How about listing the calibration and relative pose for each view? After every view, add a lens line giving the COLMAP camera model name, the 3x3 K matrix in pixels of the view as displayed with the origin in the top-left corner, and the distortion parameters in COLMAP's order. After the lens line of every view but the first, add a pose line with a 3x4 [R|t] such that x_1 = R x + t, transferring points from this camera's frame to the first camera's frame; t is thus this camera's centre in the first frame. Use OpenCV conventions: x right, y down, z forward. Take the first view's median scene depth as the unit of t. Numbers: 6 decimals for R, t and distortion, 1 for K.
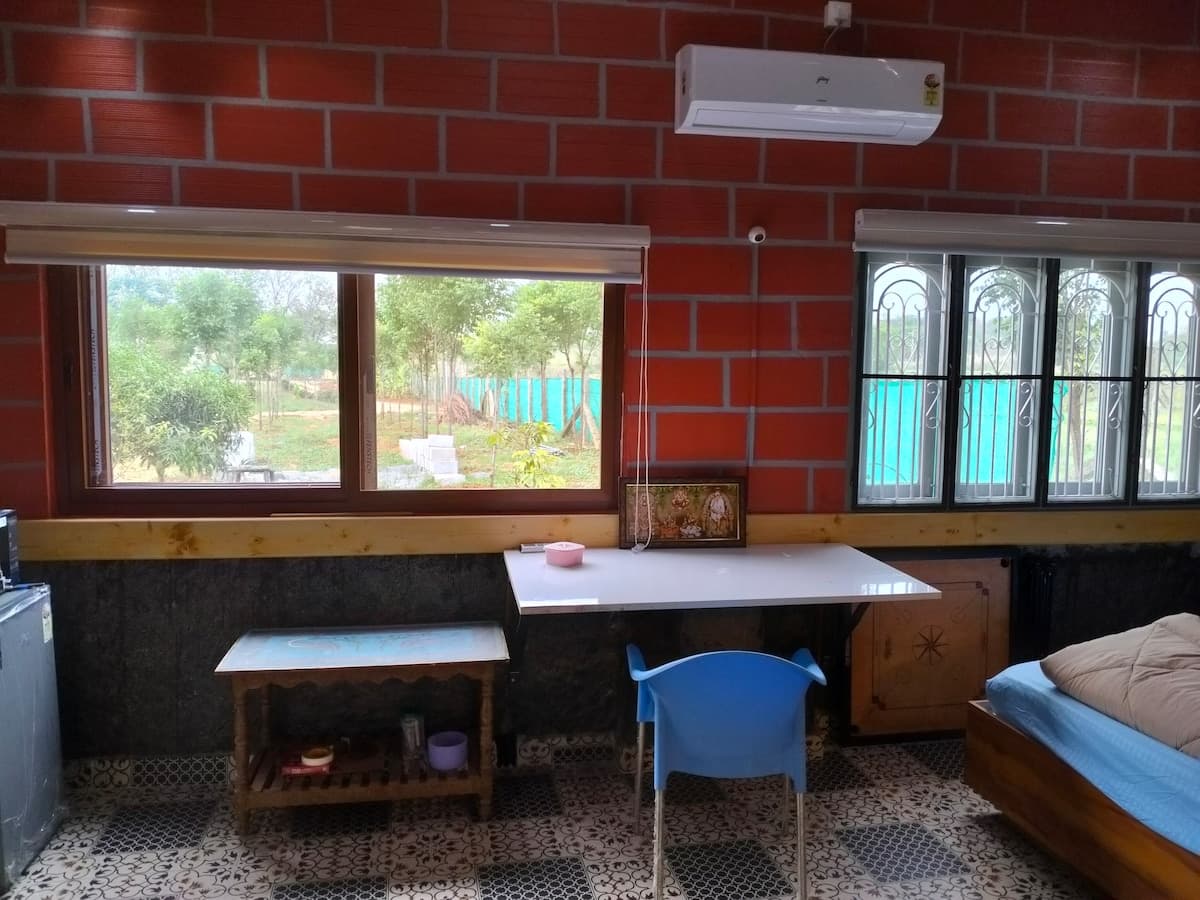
lens RADIAL K [[948.3, 0, 588.8], [0, 948.3, 455.6], [0, 0, 1]] dist [0.054127, -0.107259]
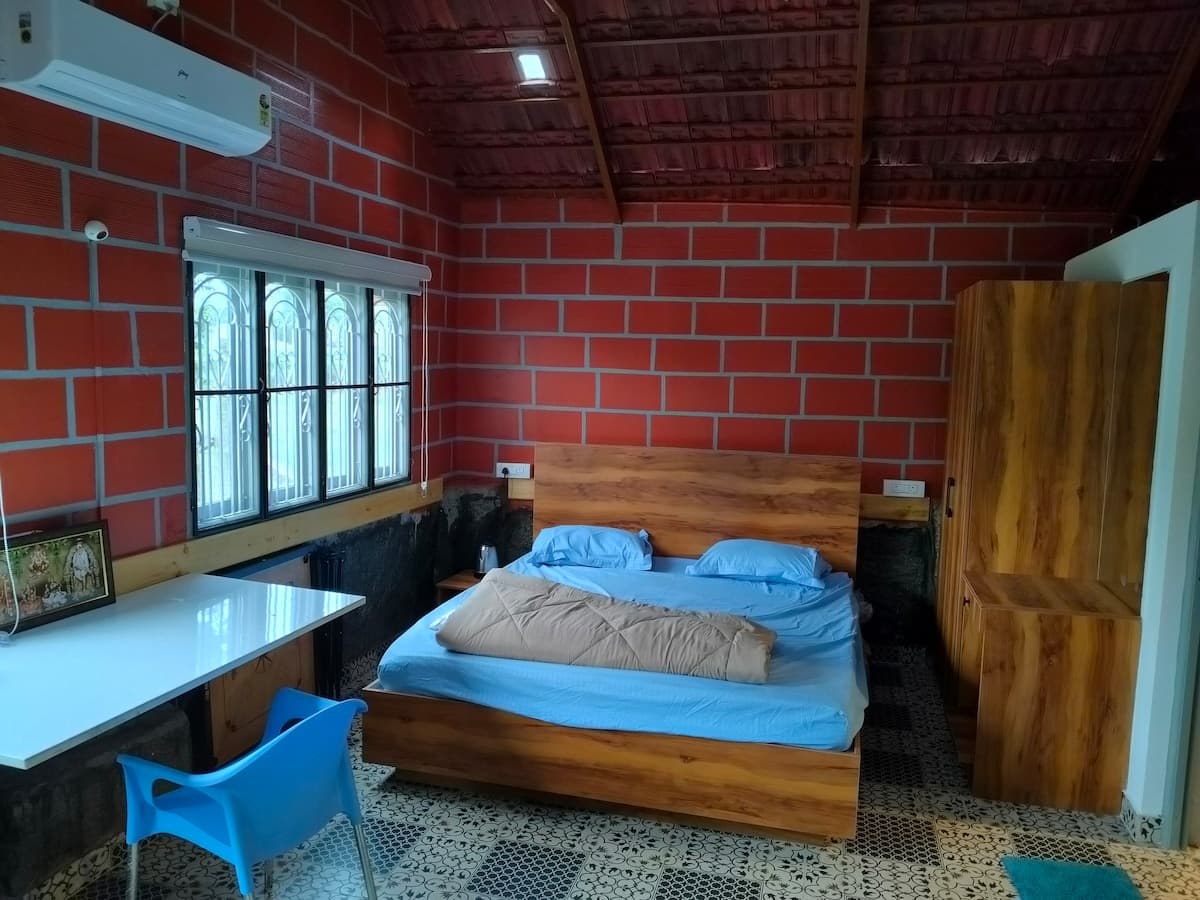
lens RADIAL K [[936.0, 0, 600.0], [0, 936.0, 450.0], [0, 0, 1]] dist [-0.003331, -0.009742]
pose [[0.416201, -0.095154, 0.904280, -0.394281], [0.067492, 0.994999, 0.073636, -0.070336], [-0.906764, 0.030384, 0.420541, 0.258185]]
